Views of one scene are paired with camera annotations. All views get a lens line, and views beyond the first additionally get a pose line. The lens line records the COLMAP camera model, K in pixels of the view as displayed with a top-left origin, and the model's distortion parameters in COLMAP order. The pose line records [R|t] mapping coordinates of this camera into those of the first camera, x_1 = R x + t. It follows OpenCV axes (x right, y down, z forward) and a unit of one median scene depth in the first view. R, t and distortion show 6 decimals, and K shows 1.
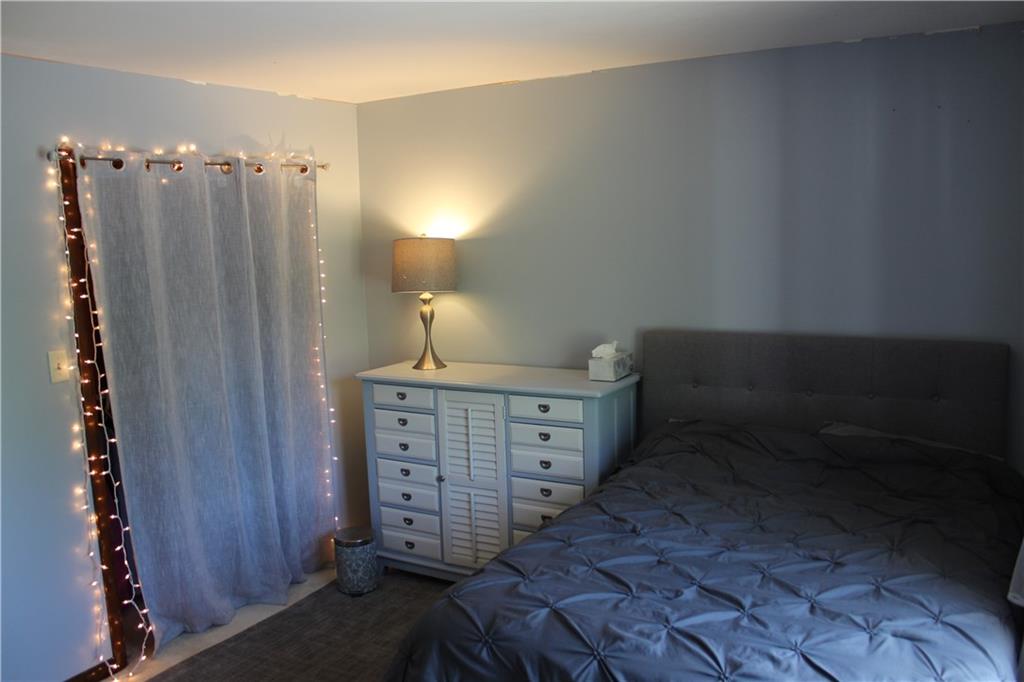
lens RADIAL K [[840.4, 0, 512.0], [0, 840.4, 341.0], [0, 0, 1]] dist [-0.190312, 0.185276]
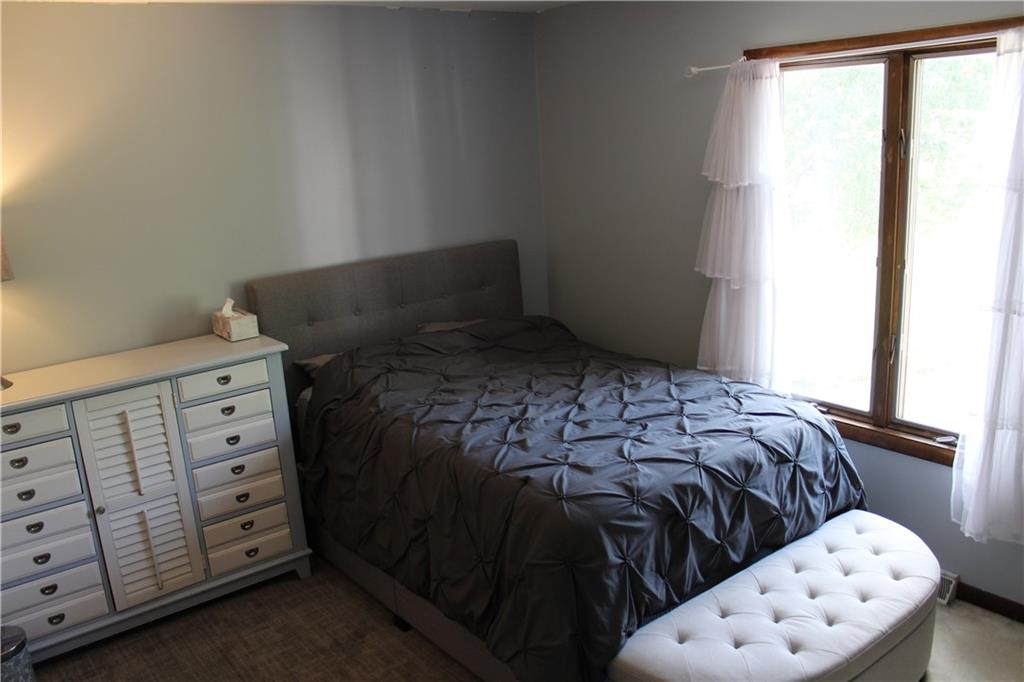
lens RADIAL K [[840.4, 0, 512.0], [0, 840.4, 341.0], [0, 0, 1]] dist [-0.190312, 0.185276]
pose [[0.405385, -0.219289, 0.887454, -0.598472], [0.173794, 0.971584, 0.160689, -0.048143], [-0.897473, 0.089094, 0.431977, 0.322965]]
